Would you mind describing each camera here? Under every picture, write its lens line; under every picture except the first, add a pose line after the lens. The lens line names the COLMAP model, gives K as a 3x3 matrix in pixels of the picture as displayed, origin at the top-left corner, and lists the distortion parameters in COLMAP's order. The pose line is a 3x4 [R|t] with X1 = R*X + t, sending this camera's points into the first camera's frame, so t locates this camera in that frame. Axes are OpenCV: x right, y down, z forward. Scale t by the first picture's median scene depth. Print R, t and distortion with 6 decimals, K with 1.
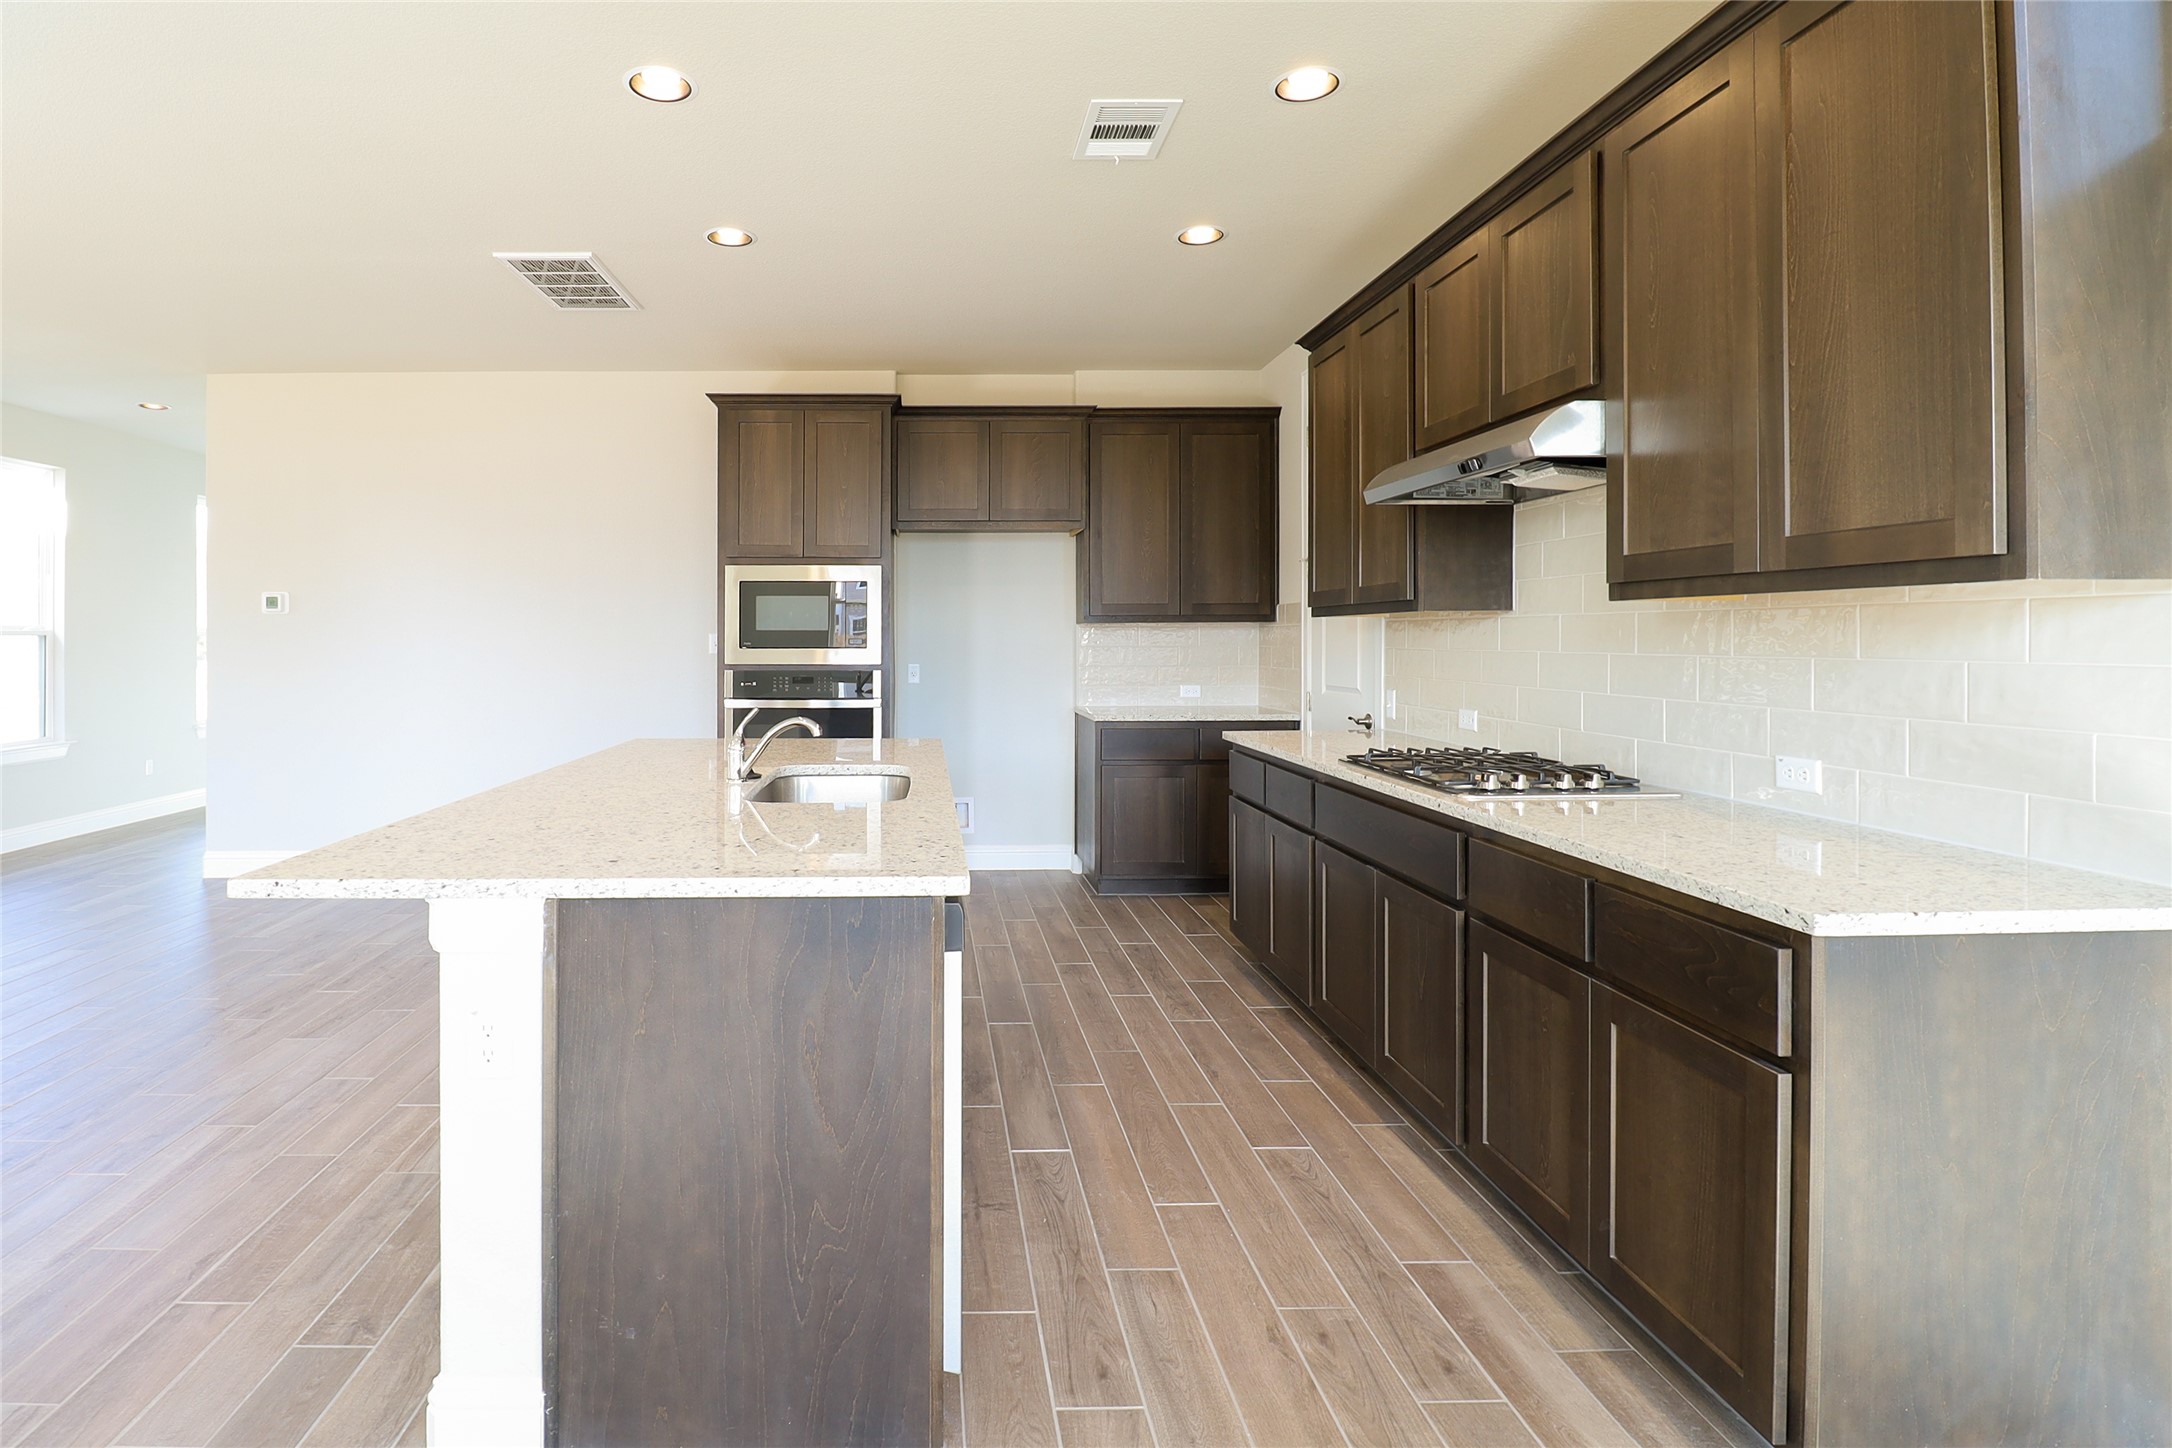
lens RADIAL K [[1080.1, 0, 936.1], [0, 1080.1, 631.6], [0, 0, 1]] dist [-0.007081, -0.001548]
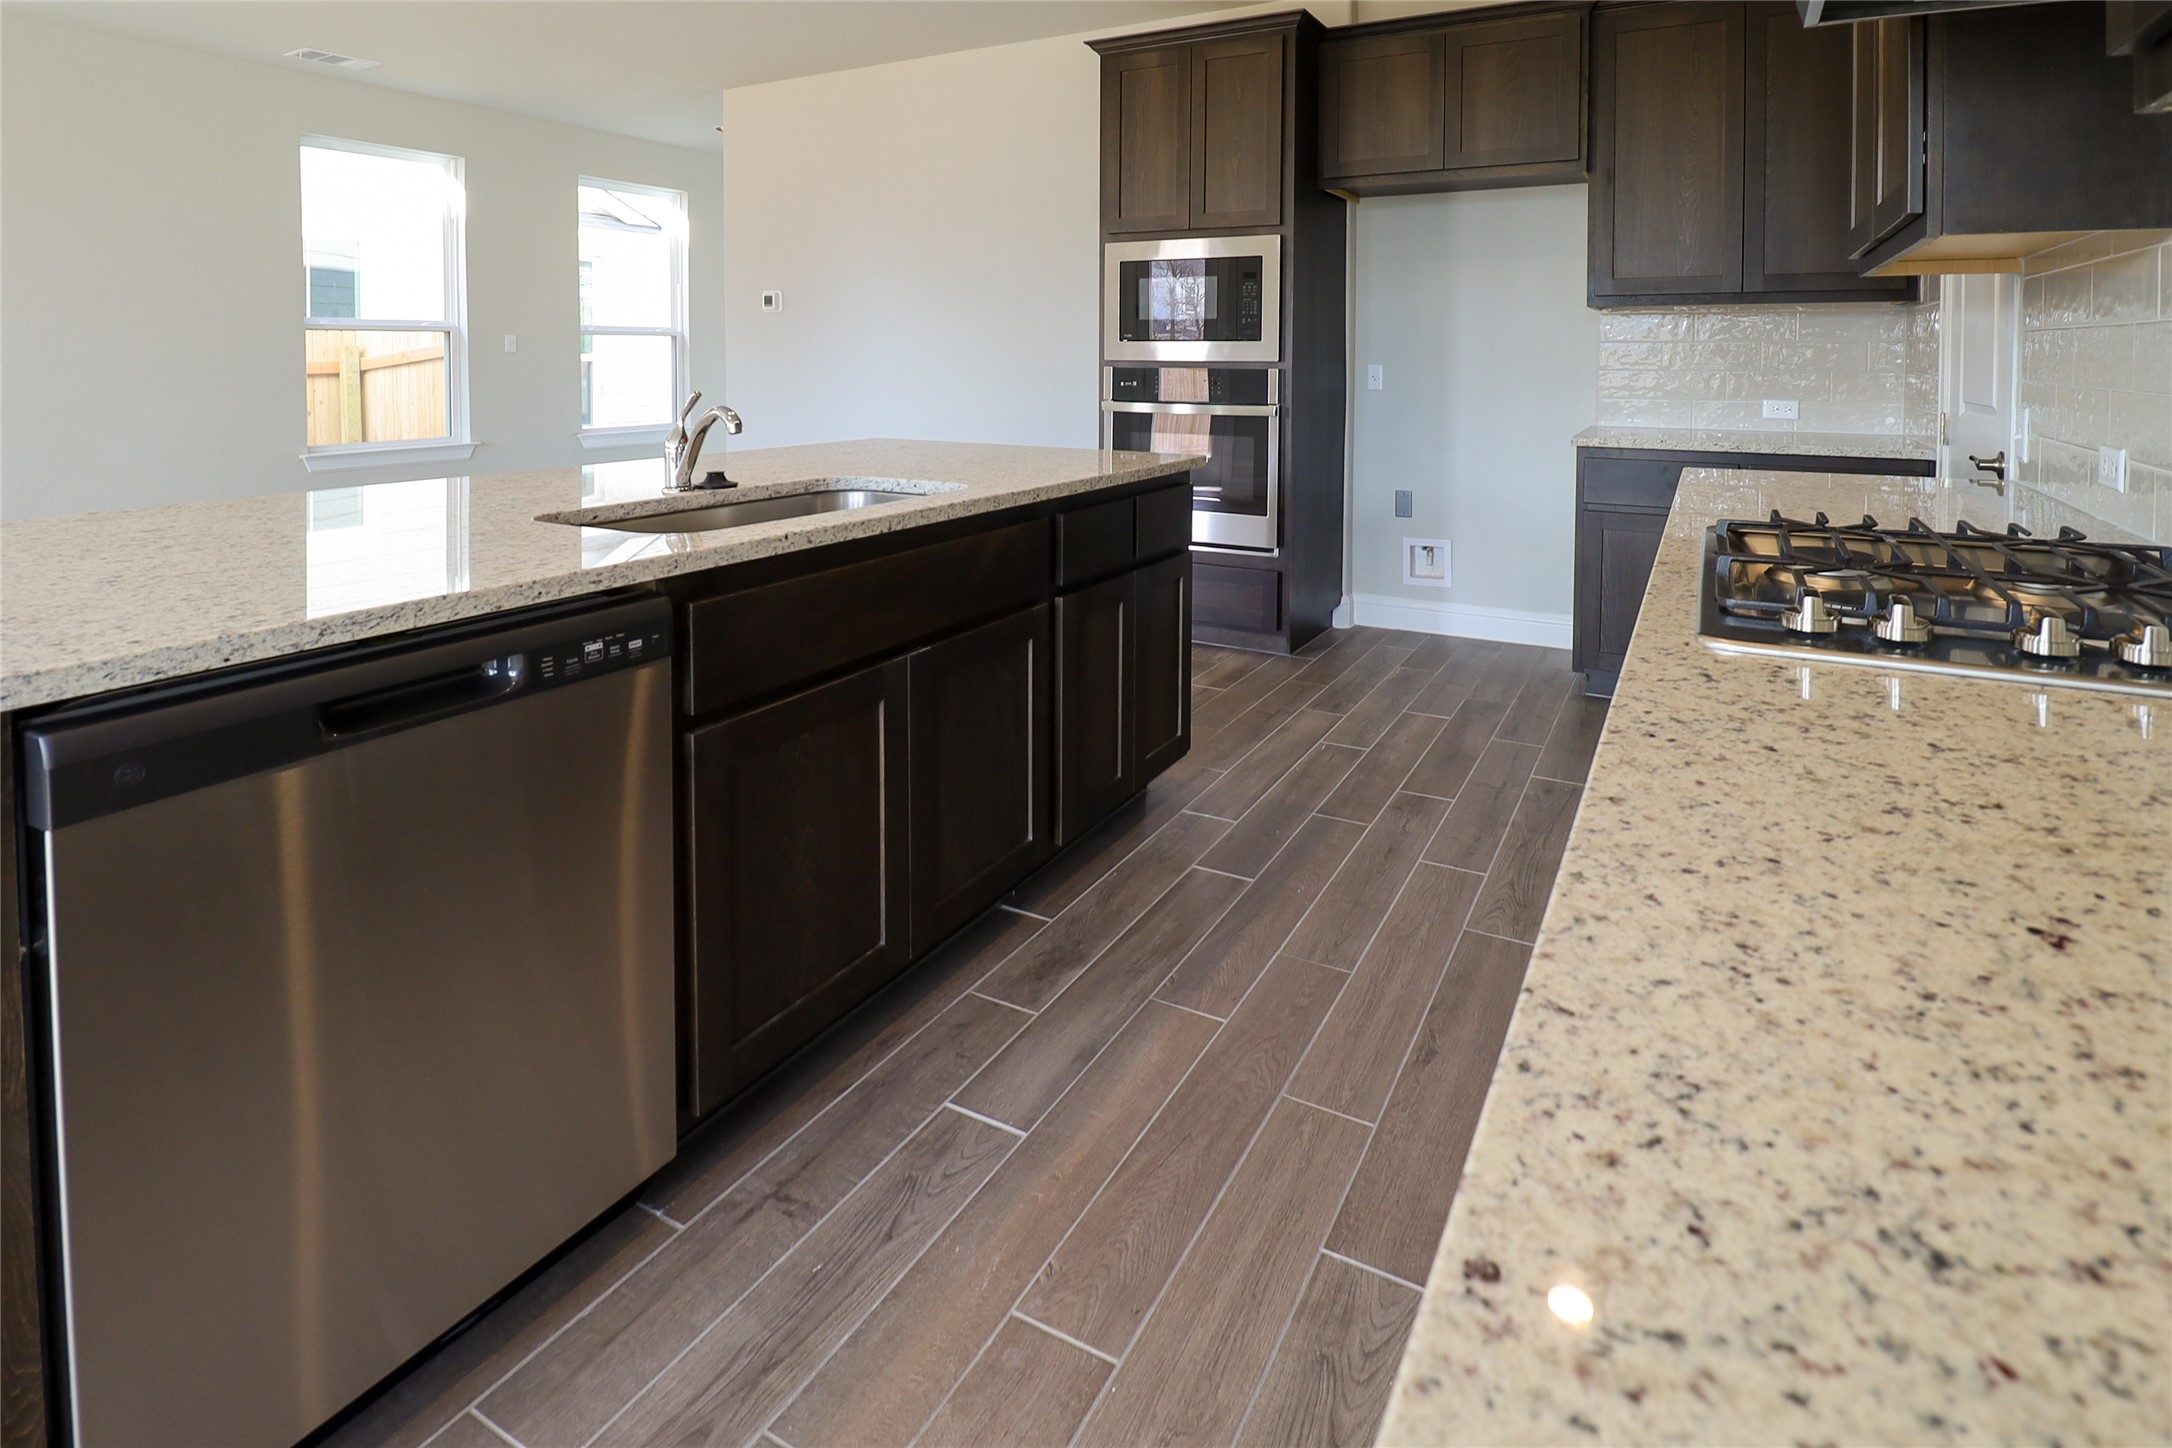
lens RADIAL K [[1099.4, 0, 1094.8], [0, 1099.4, 373.9], [0, 0, 1]] dist [-0.001418, -0.000593]
pose [[0.878592, 0.014064, -0.477366, 0.260385], [-0.001573, 0.999646, 0.026556, 0.022285], [0.477571, -0.022581, 0.878303, 0.284000]]
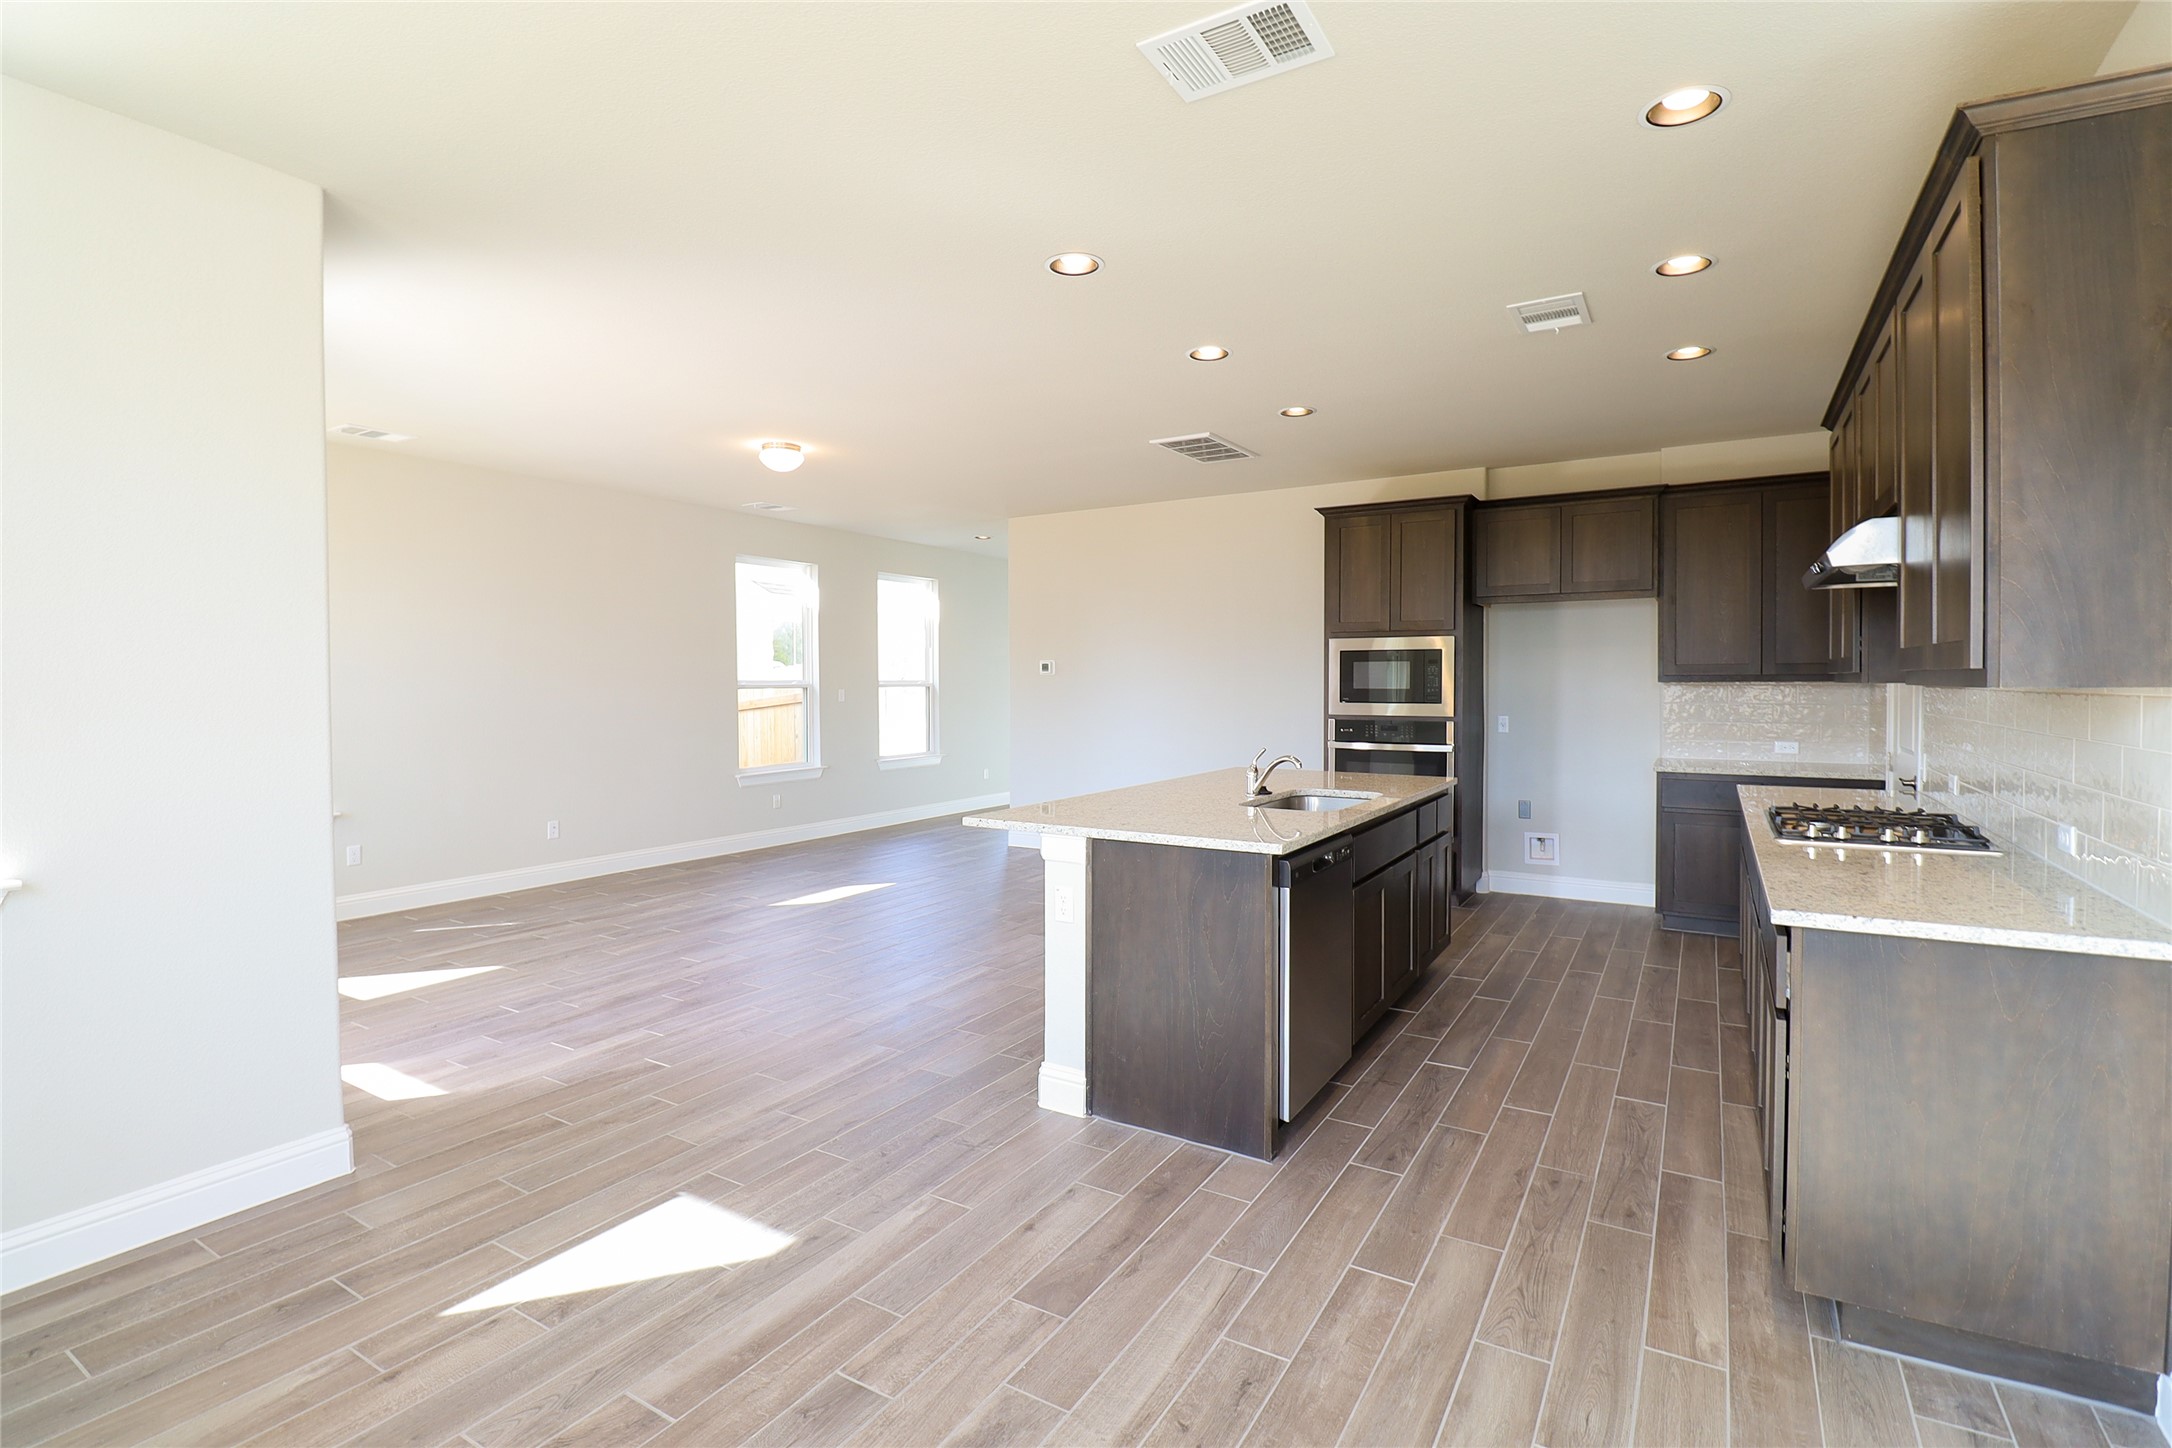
lens RADIAL K [[987.6, 0, 1088.7], [0, 987.6, 683.7], [0, 0, 1]] dist [-0.000884, -0.000288]
pose [[0.854607, 0.001755, -0.519272, 0.215809], [0.002854, 0.999963, 0.008077, -0.021294], [0.519268, -0.008384, 0.854571, -0.210372]]
